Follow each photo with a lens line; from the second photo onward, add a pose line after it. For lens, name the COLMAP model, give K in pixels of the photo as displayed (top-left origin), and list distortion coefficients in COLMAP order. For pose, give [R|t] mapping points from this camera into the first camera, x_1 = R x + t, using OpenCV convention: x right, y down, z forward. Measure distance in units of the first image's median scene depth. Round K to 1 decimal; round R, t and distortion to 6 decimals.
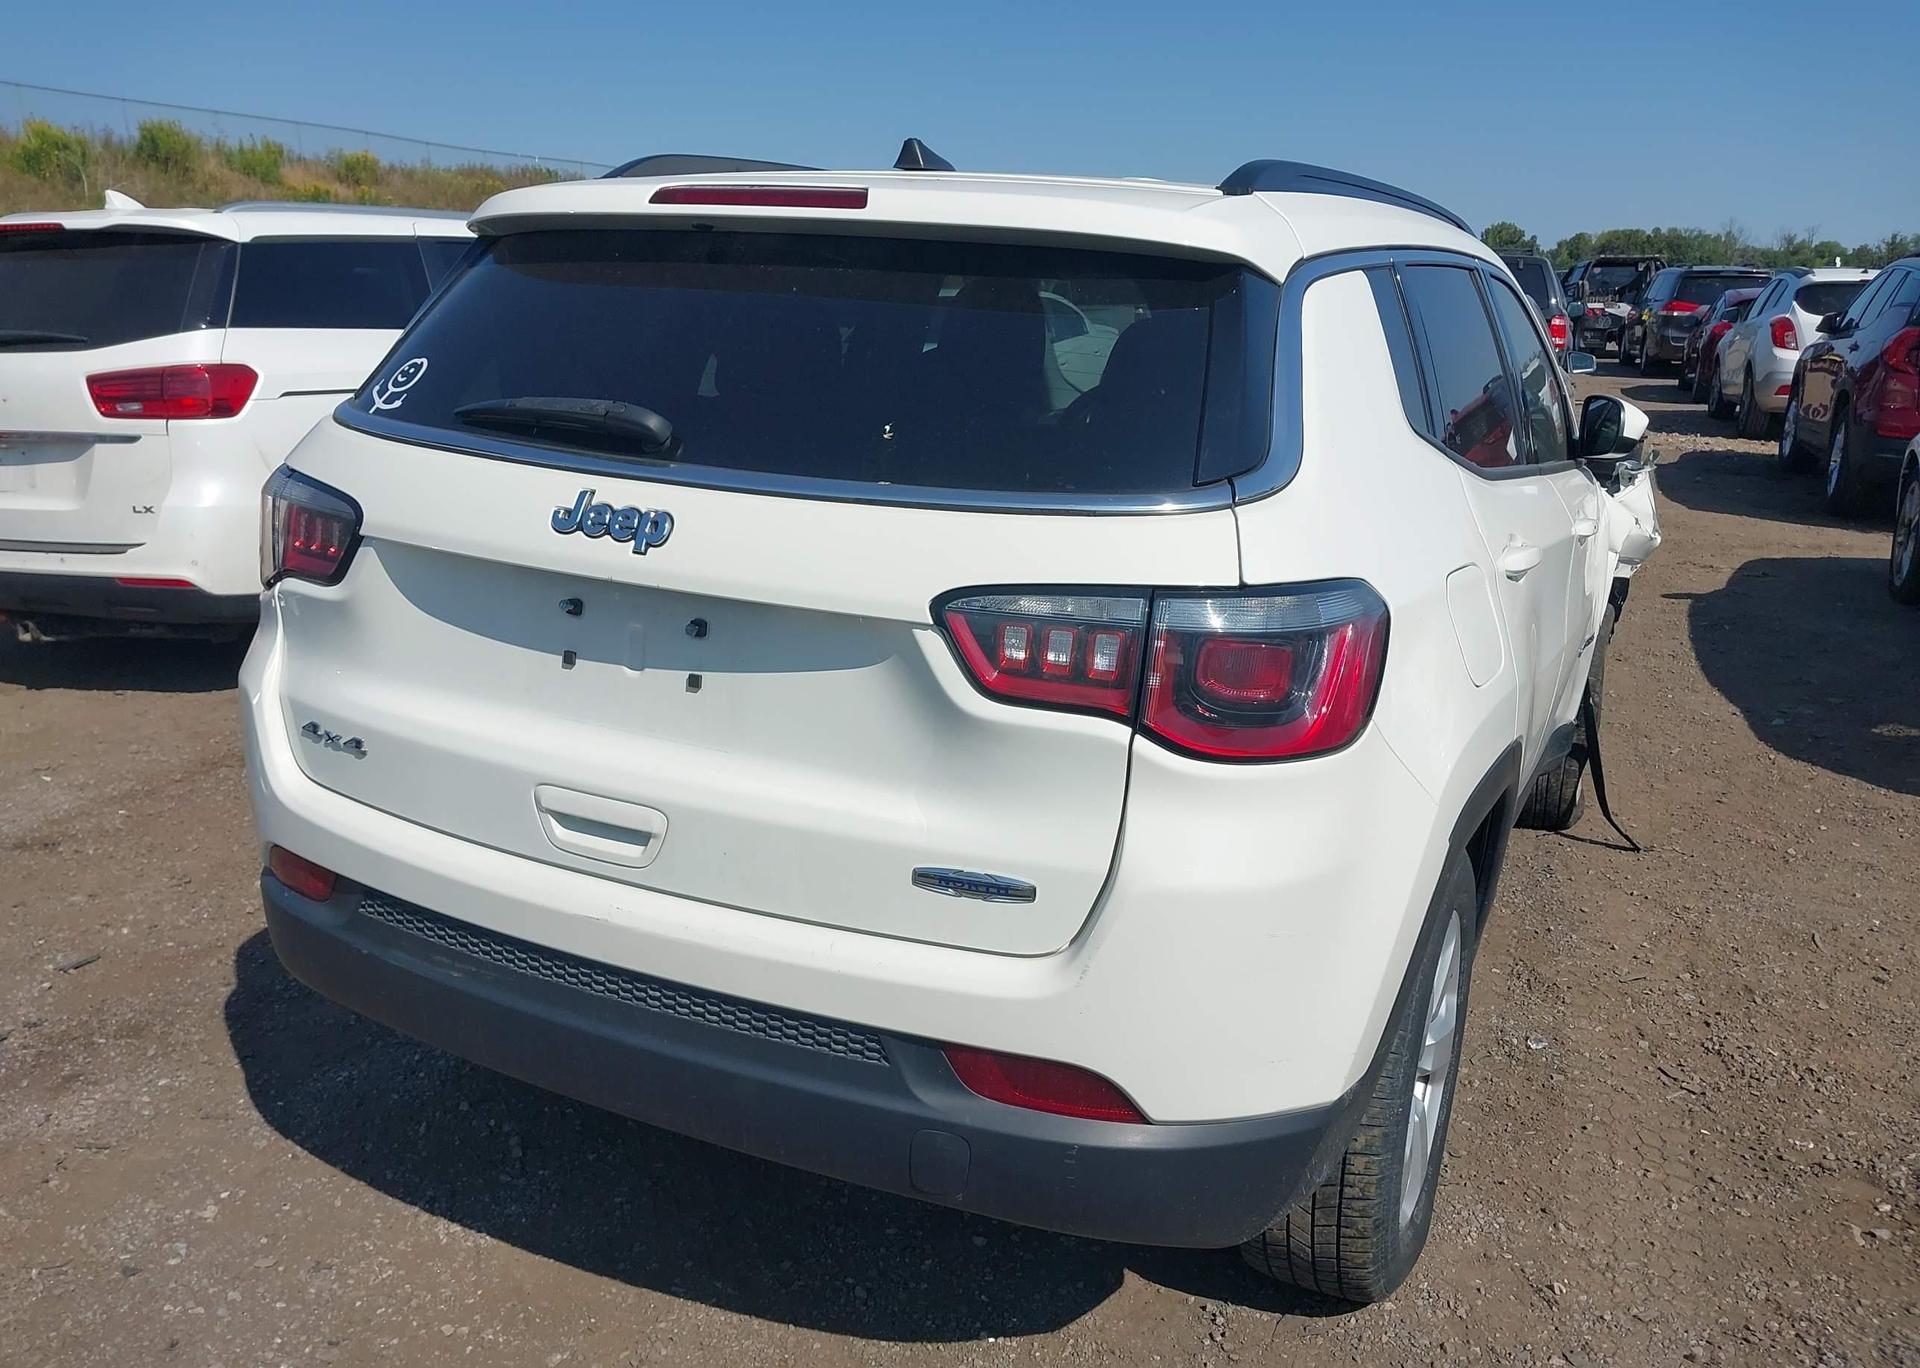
lens RADIAL K [[1501.3, 0, 962.4], [0, 1501.3, 693.6], [0, 0, 1]] dist [0.033385, -0.045364]
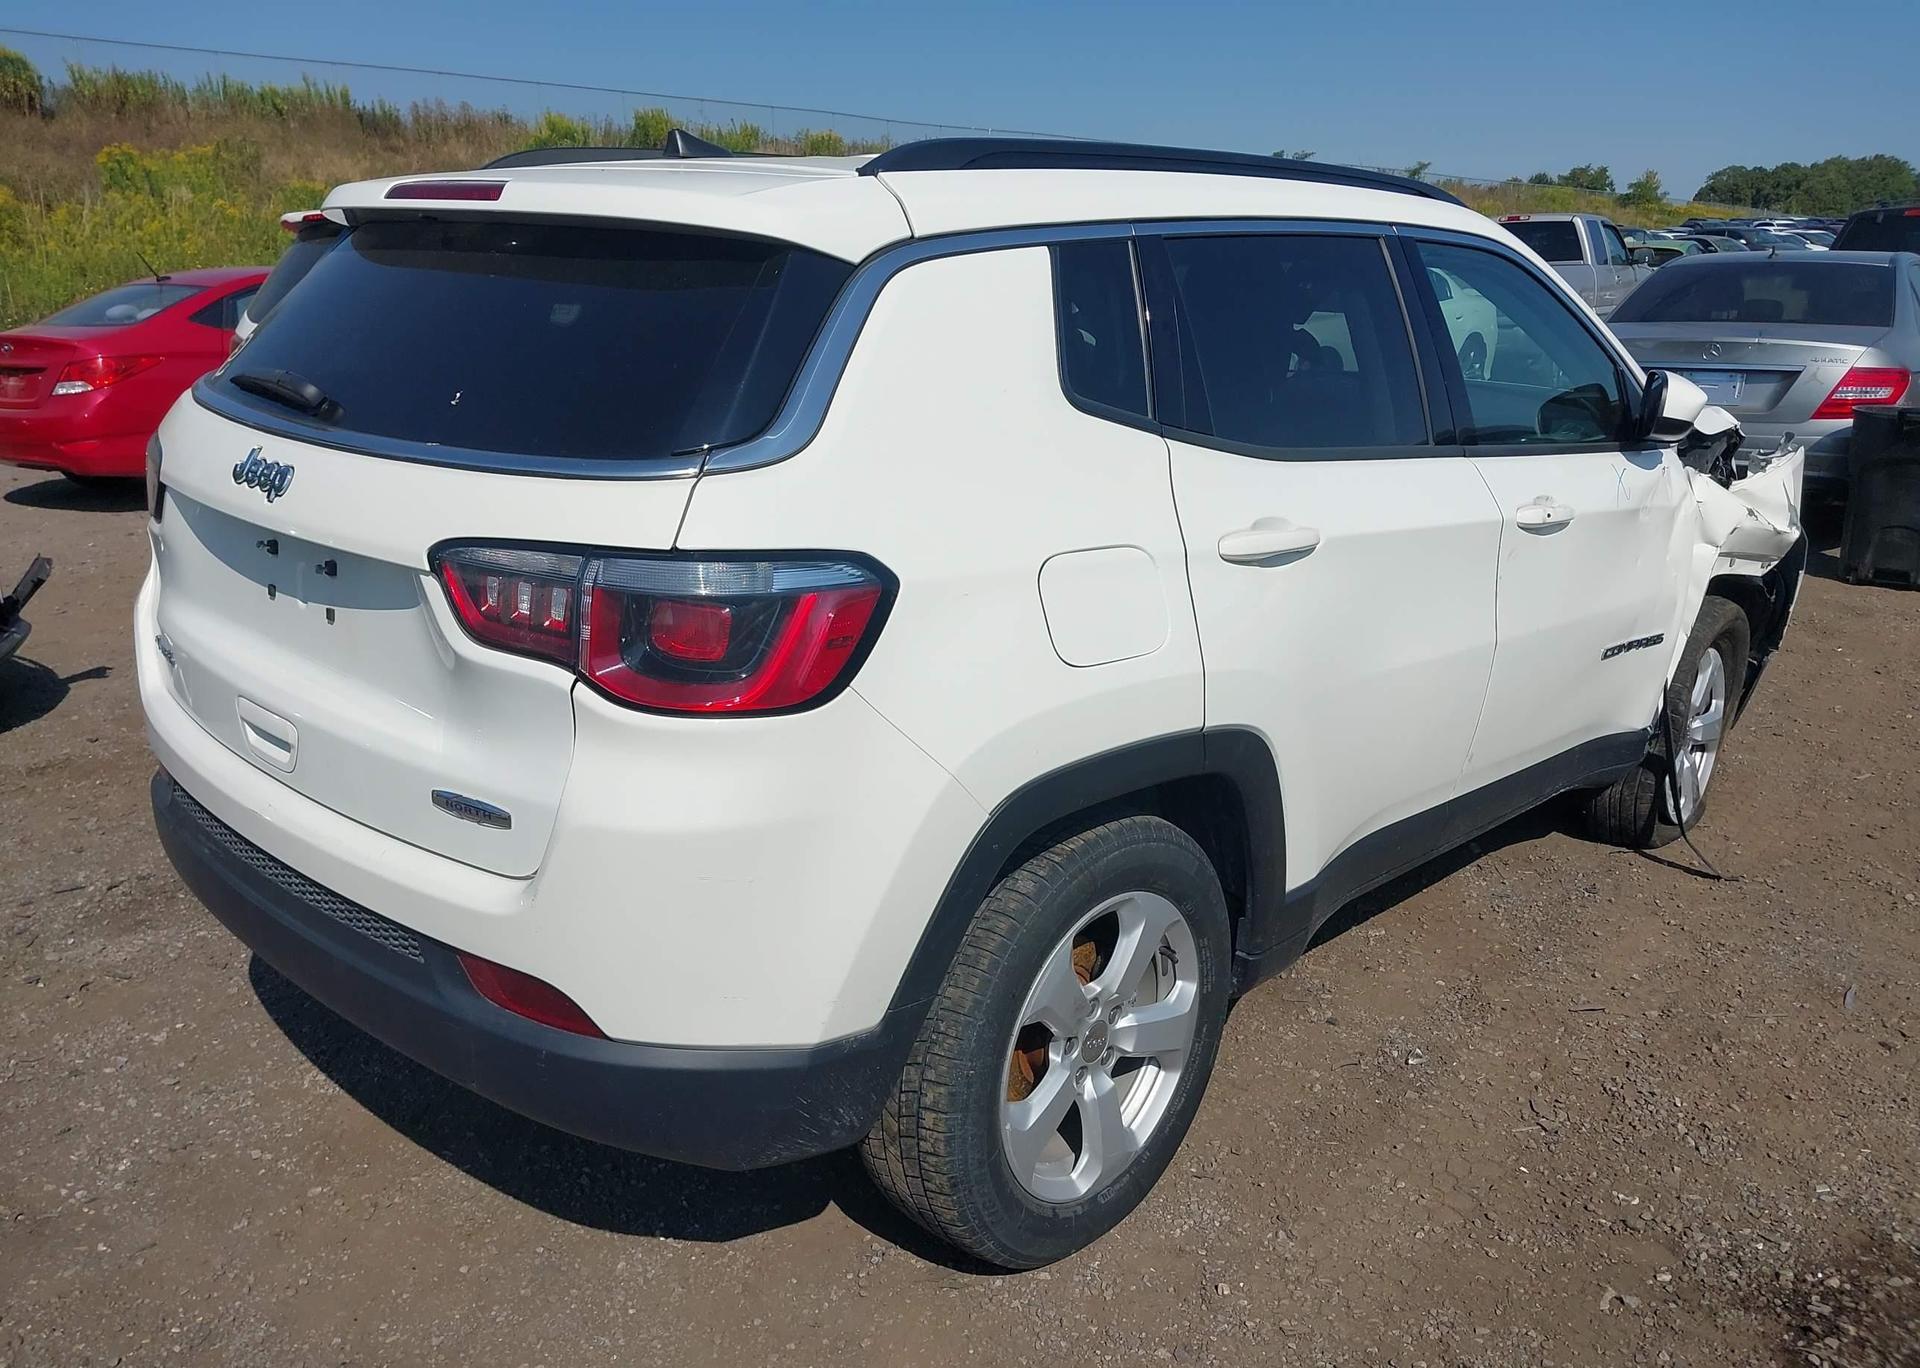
lens RADIAL K [[1501.3, 0, 943.8], [0, 1501.3, 686.0], [0, 0, 1]] dist [0.033385, -0.045364]
pose [[0.957006, 0.066150, -0.282424, 0.592938], [-0.061490, 0.997786, 0.025342, -0.011598], [0.283475, -0.006886, 0.958955, 0.020161]]
